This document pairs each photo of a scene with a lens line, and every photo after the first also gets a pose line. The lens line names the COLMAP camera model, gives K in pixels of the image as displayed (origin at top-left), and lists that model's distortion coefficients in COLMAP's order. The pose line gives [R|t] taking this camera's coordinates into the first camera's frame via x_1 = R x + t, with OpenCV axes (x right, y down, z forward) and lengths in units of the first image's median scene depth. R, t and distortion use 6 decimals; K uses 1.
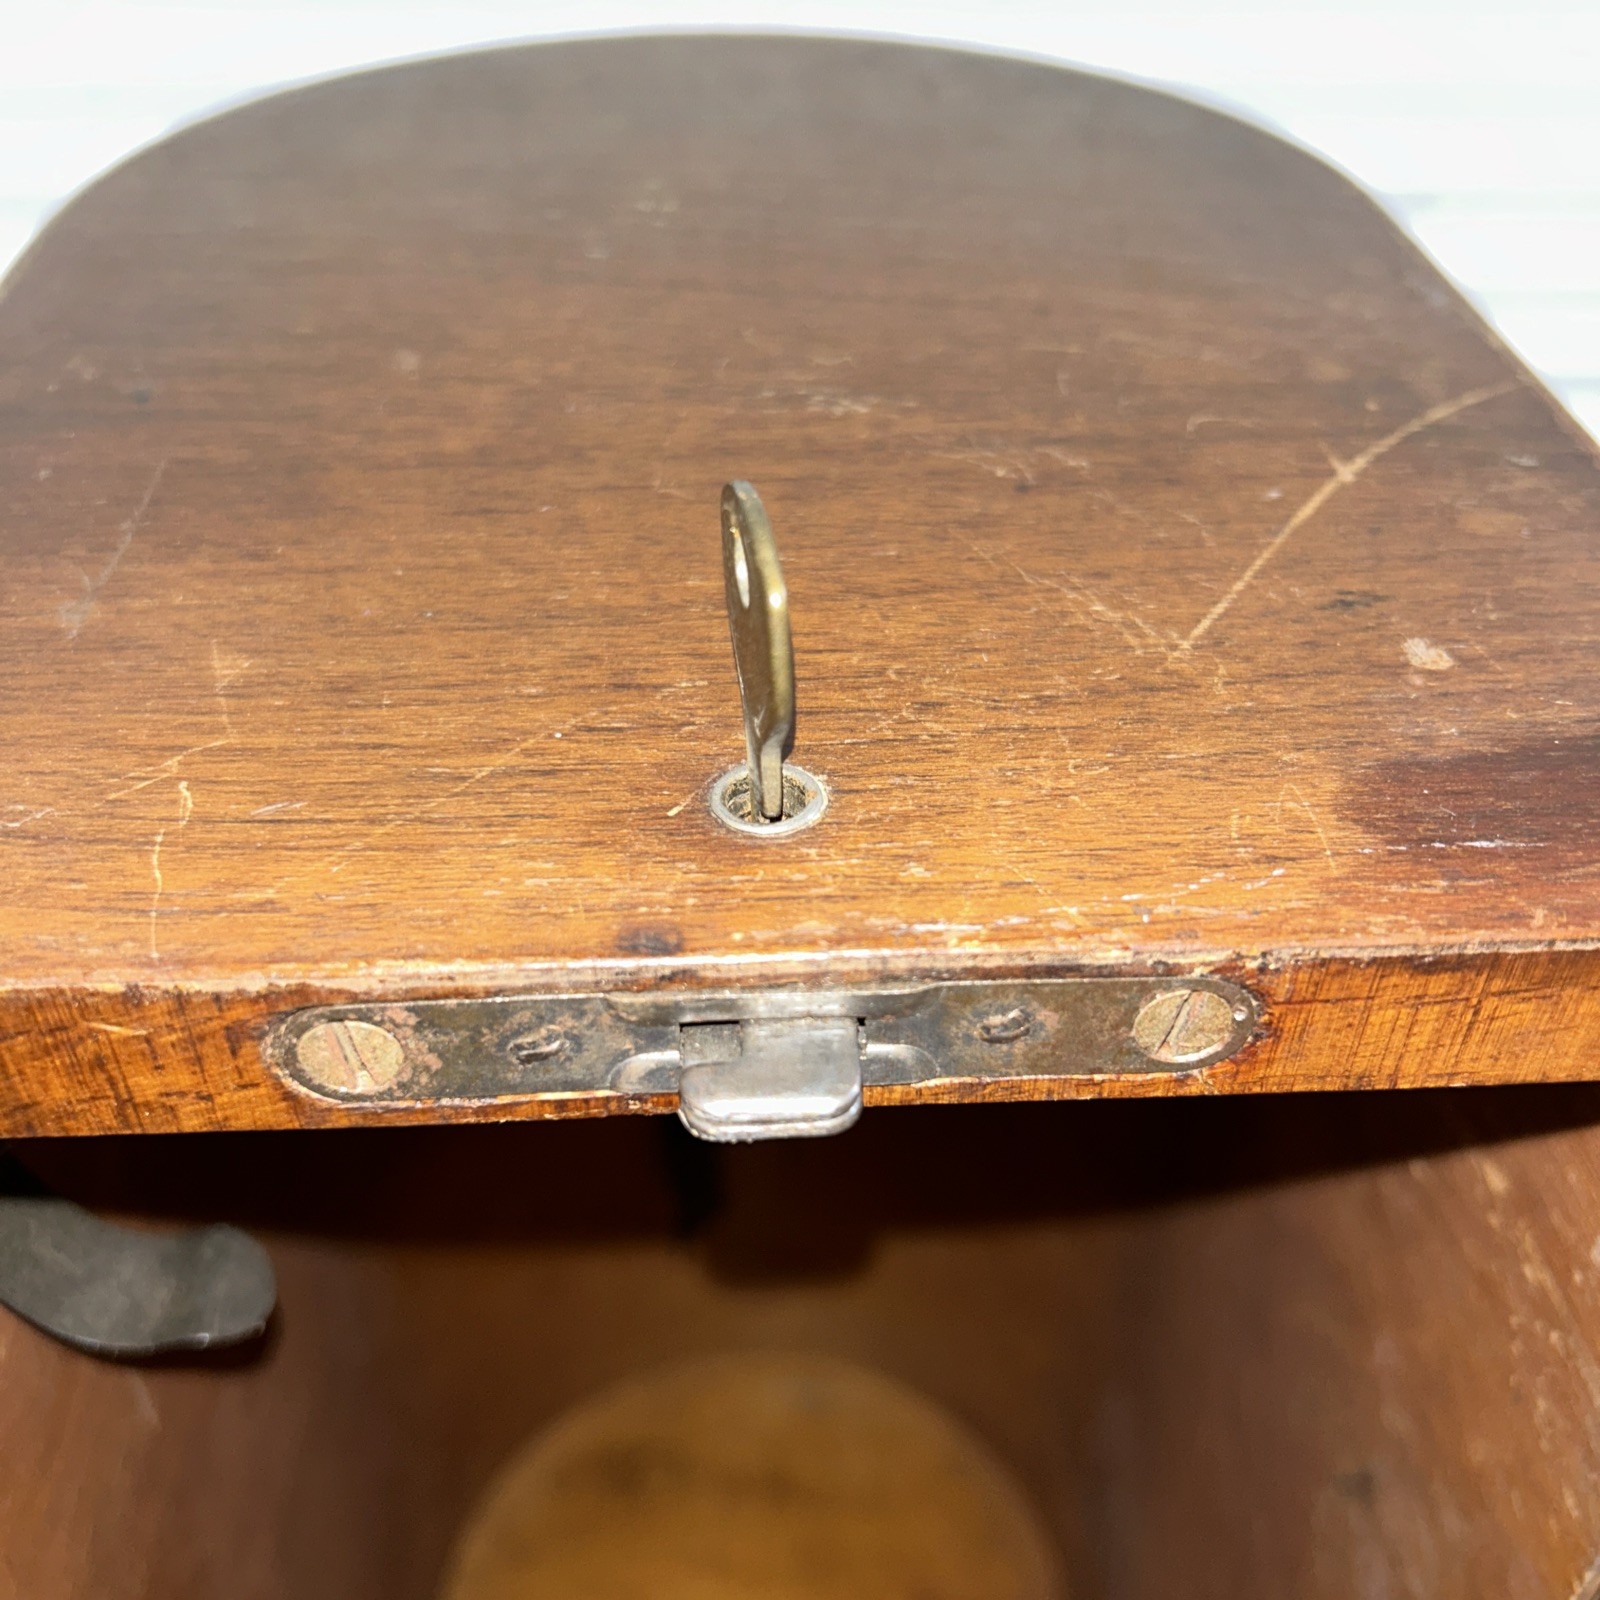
lens RADIAL K [[1659.4, 0, 800.0], [0, 1659.4, 800.0], [0, 0, 1]] dist [0.076426, -0.251818]
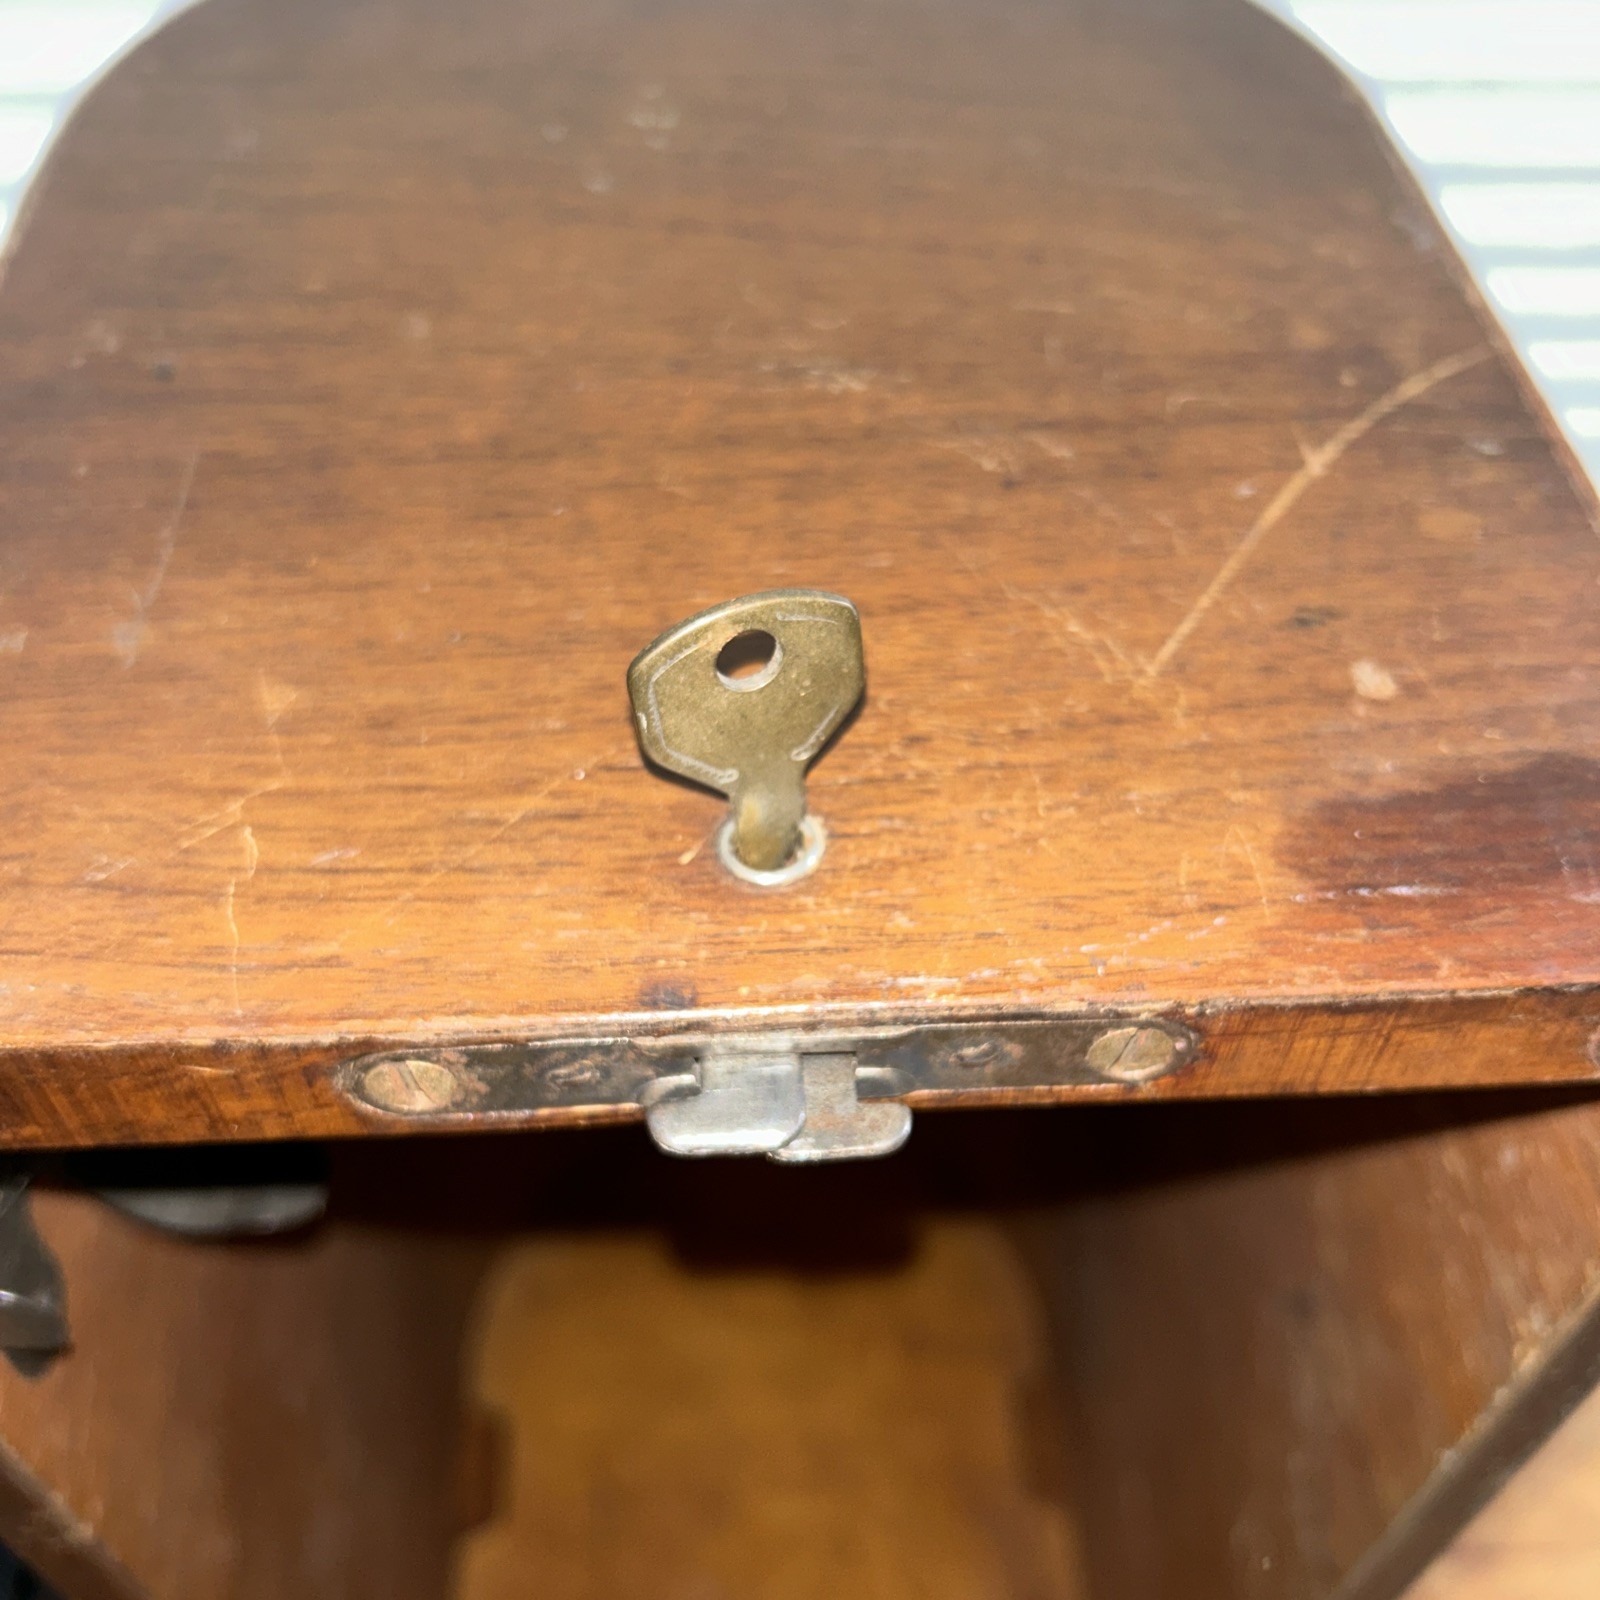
lens RADIAL K [[1659.4, 0, 800.0], [0, 1659.4, 800.0], [0, 0, 1]] dist [0.076426, -0.251818]
pose [[0.999997, 0.000040, 0.002345, -0.001736], [-0.000442, 0.985118, 0.171880, -0.232762], [-0.002303, -0.171881, 0.985115, -0.103973]]
